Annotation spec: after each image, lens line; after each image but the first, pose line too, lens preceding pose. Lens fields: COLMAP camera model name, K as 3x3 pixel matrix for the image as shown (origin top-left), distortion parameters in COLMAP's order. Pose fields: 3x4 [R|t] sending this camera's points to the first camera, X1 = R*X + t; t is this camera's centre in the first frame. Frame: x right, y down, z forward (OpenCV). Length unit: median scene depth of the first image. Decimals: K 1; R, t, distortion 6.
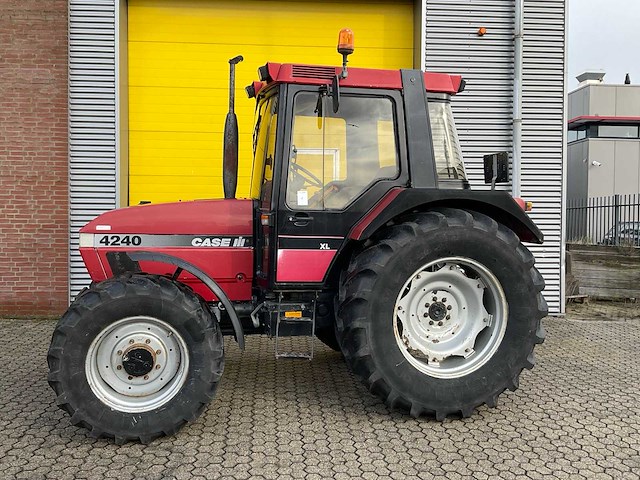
lens RADIAL K [[611.8, 0, 320.0], [0, 611.8, 240.0], [0, 0, 1]] dist [0.099941, -0.193932]
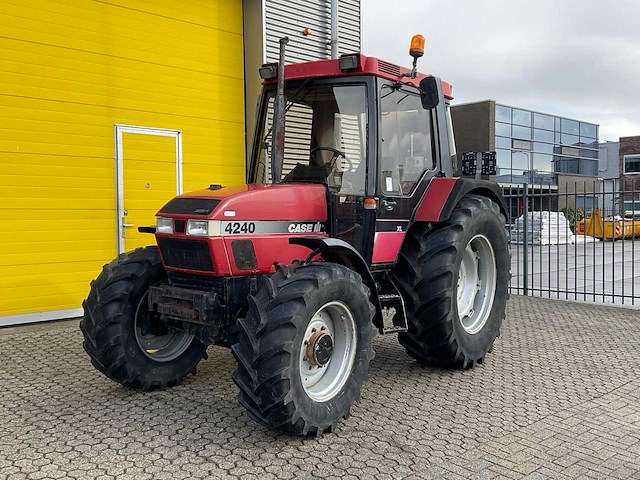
lens RADIAL K [[702.2, 0, 278.9], [0, 702.2, 241.2], [0, 0, 1]] dist [0.131363, 0.003923]
pose [[0.750613, -0.034453, 0.659843, -0.975556], [0.032205, 0.999360, 0.015546, 0.006243], [-0.659956, 0.009581, 0.751243, 0.187557]]
